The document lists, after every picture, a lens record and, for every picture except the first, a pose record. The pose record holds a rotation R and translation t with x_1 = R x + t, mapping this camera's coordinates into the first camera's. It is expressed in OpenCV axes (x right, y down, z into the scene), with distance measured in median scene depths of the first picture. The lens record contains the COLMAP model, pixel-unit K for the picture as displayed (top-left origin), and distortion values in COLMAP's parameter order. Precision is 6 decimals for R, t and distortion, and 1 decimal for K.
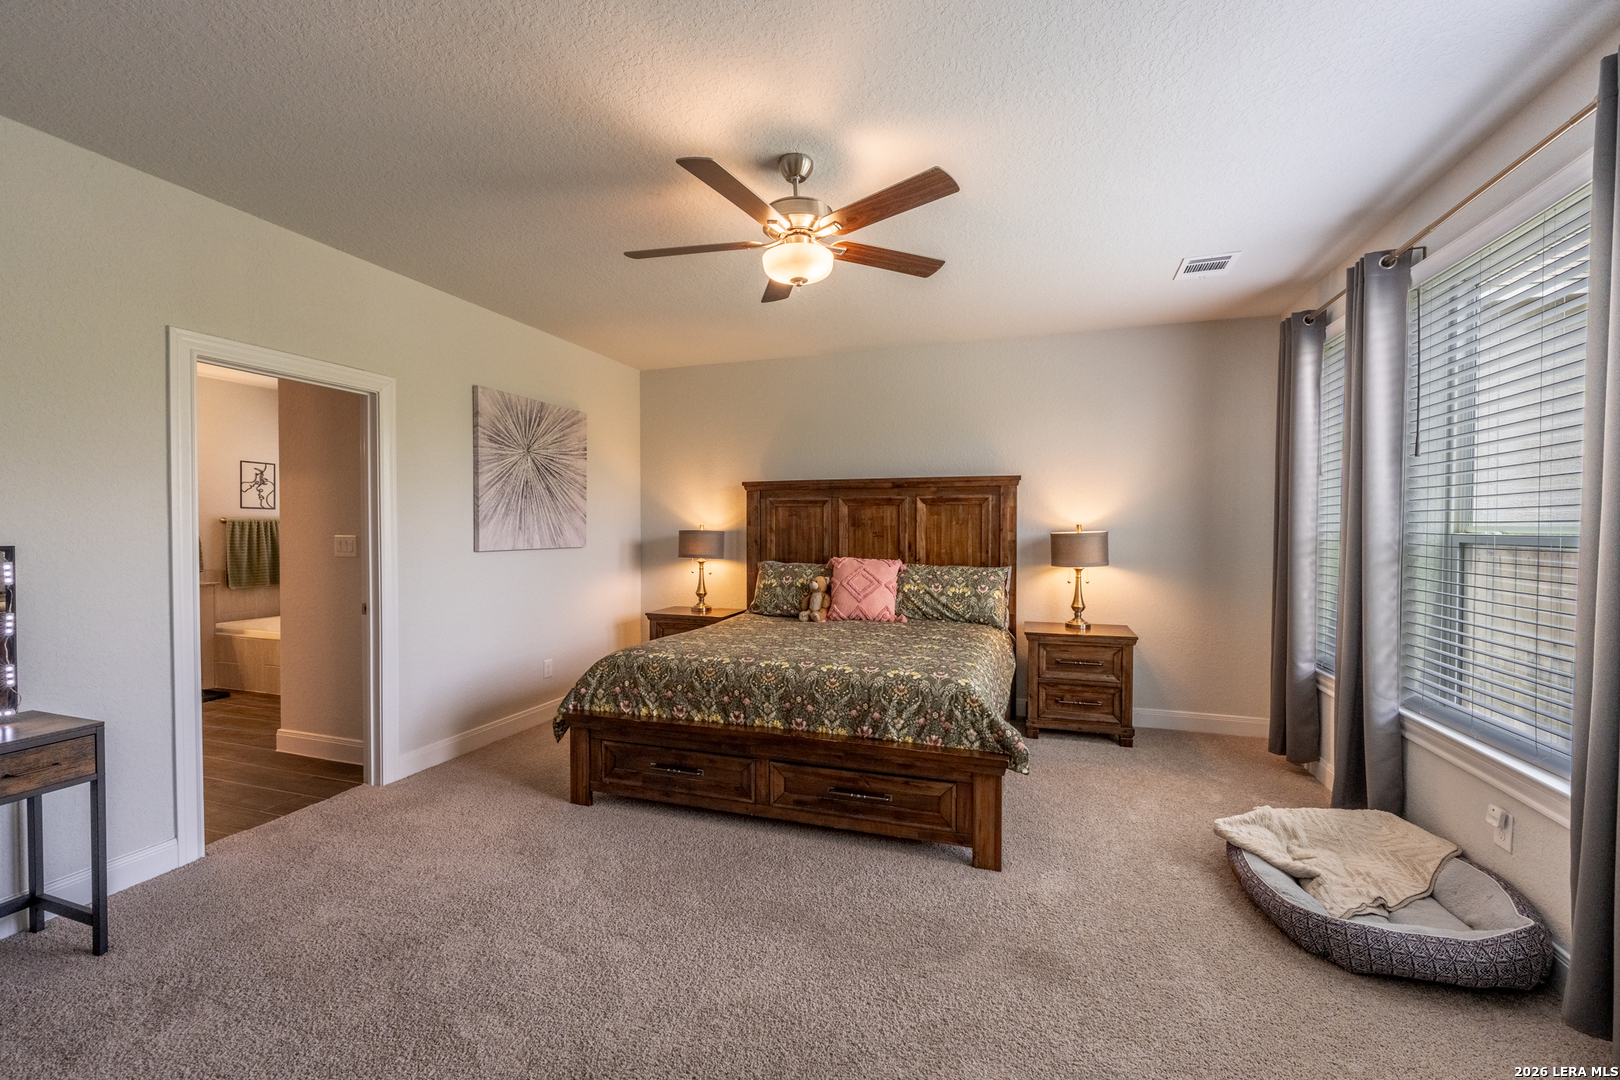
lens RADIAL K [[655.4, 0, 811.3], [0, 655.4, 542.9], [0, 0, 1]] dist [0.000601, -0.000864]
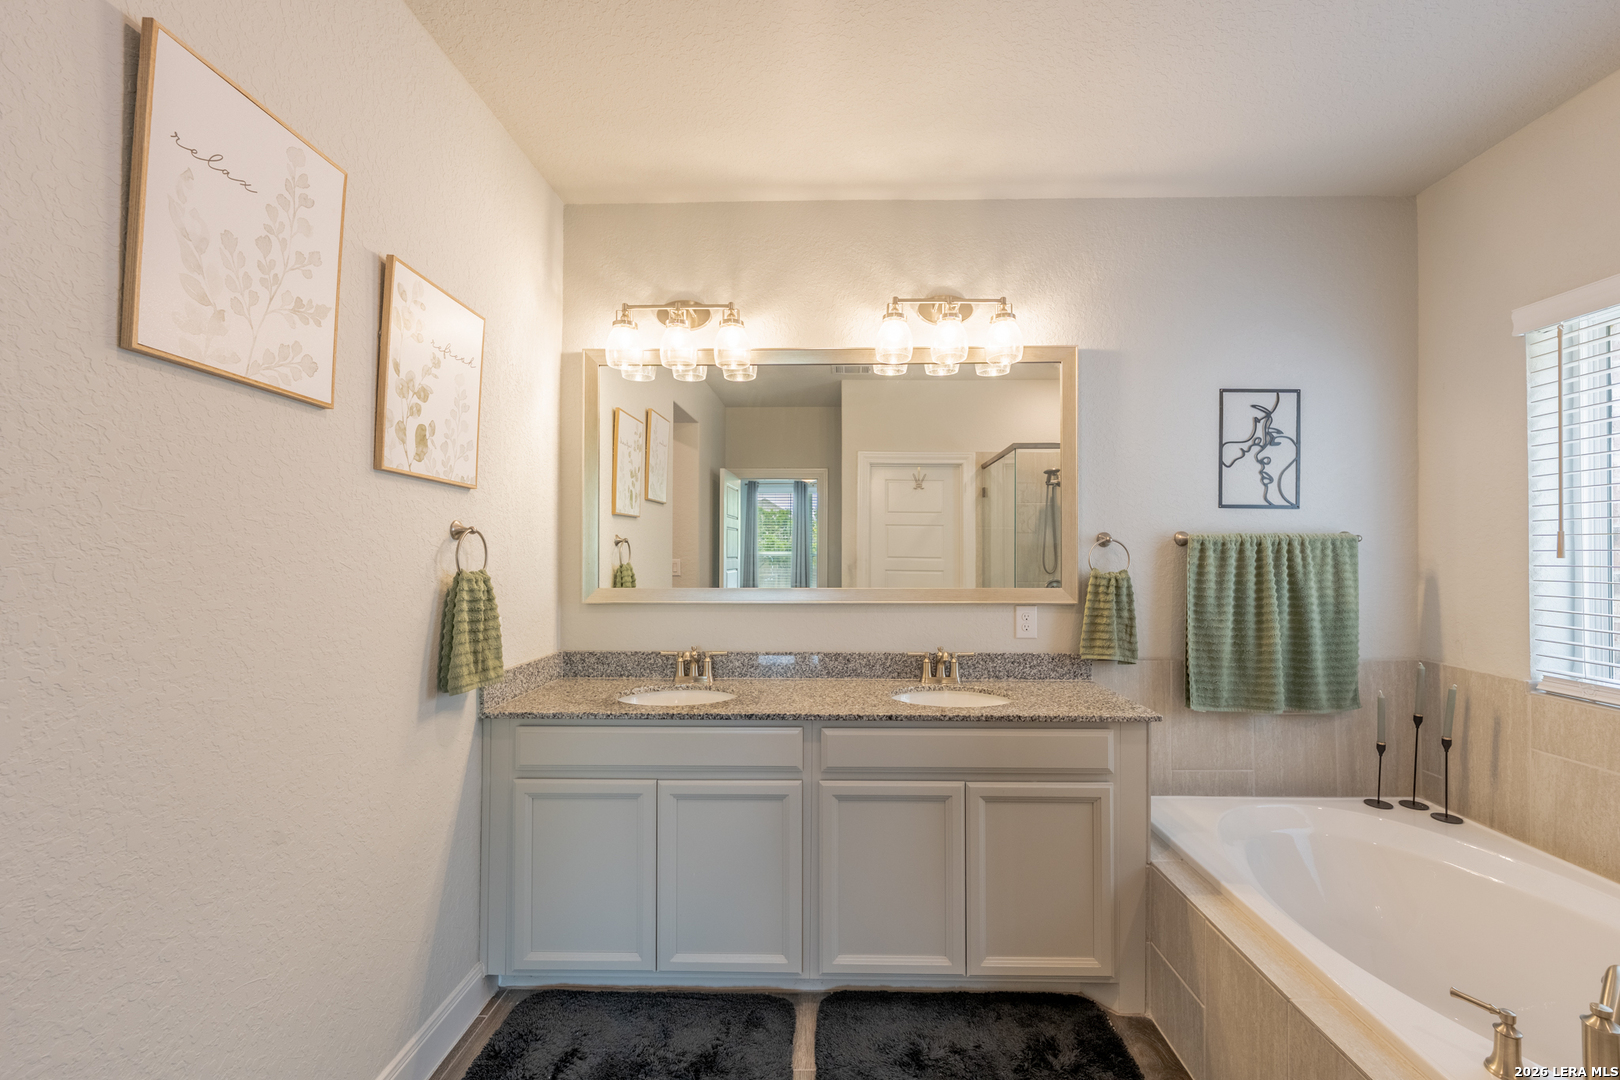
lens RADIAL K [[655.4, 0, 812.1], [0, 655.4, 547.8], [0, 0, 1]] dist [0.000601, -0.000864]
pose [[0.307691, -0.009569, -0.951438, -0.558180], [-0.025234, 0.999516, -0.018213, -0.014745], [0.951152, 0.029612, 0.307300, 0.631708]]
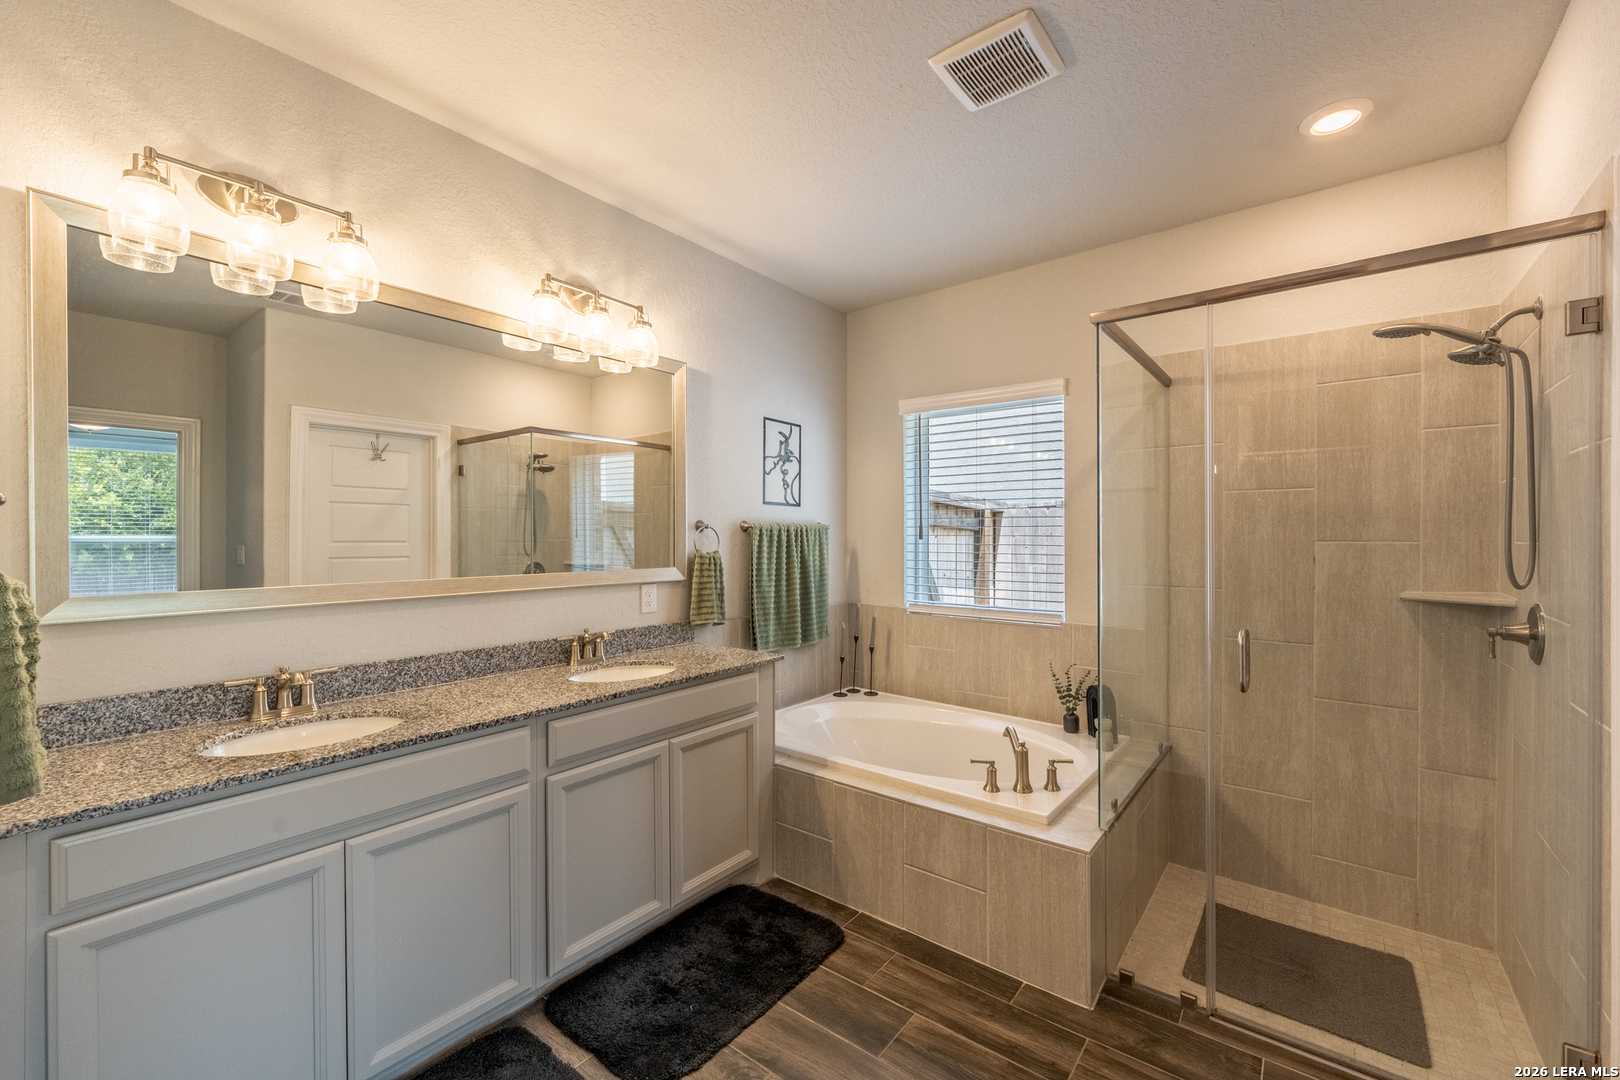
lens RADIAL K [[655.4, 0, 814.6], [0, 655.4, 539.5], [0, 0, 1]] dist [0.000601, -0.000864]
pose [[0.946898, 0.000850, -0.321532, -0.644631], [-0.007373, 0.999791, -0.019071, -0.012842], [0.321449, 0.020429, 0.946707, 0.489130]]
